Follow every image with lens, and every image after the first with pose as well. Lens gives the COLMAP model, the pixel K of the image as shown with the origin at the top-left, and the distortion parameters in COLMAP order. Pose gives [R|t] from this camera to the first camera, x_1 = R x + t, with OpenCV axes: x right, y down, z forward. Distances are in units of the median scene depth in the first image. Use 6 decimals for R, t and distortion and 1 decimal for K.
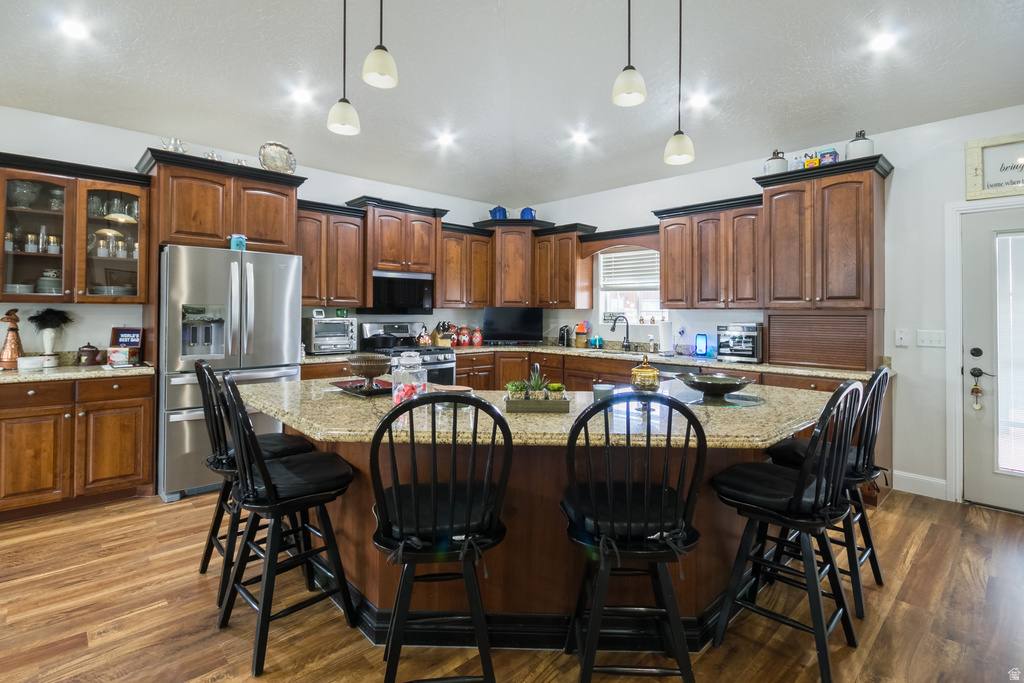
lens RADIAL K [[493.0, 0, 502.5], [0, 493.0, 303.0], [0, 0, 1]] dist [0.002264, -0.006561]
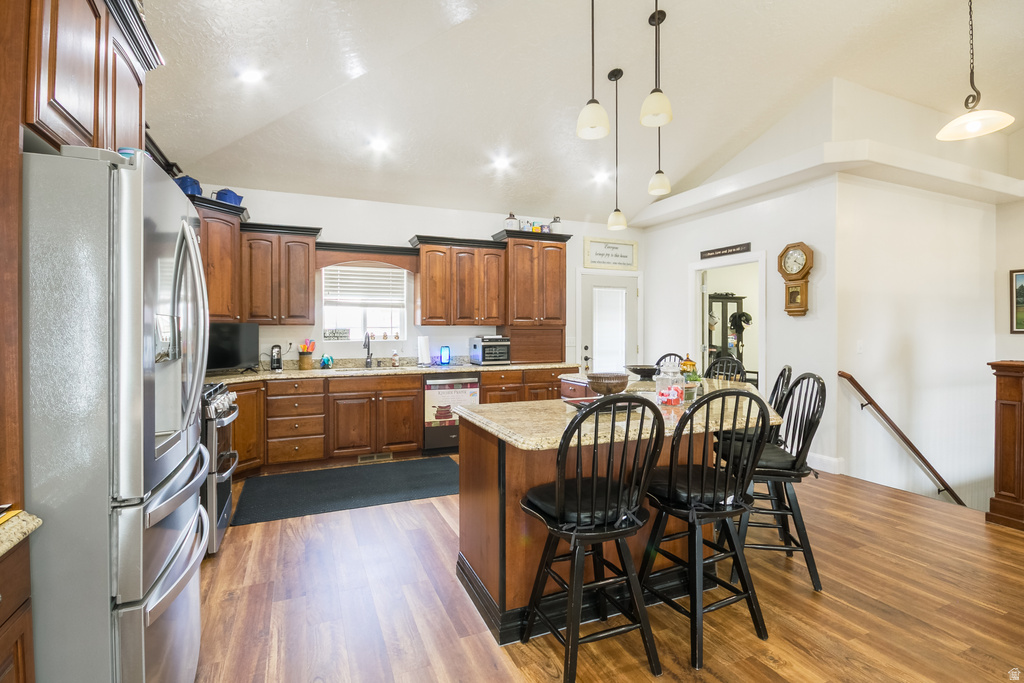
lens RADIAL K [[493.0, 0, 509.6], [0, 493.0, 331.5], [0, 0, 1]] dist [0.002264, -0.006561]
pose [[0.331138, -0.010620, 0.943522, -0.935539], [-0.010209, 0.999838, 0.014837, 0.011005], [-0.943527, -0.014545, 0.330976, 0.635780]]
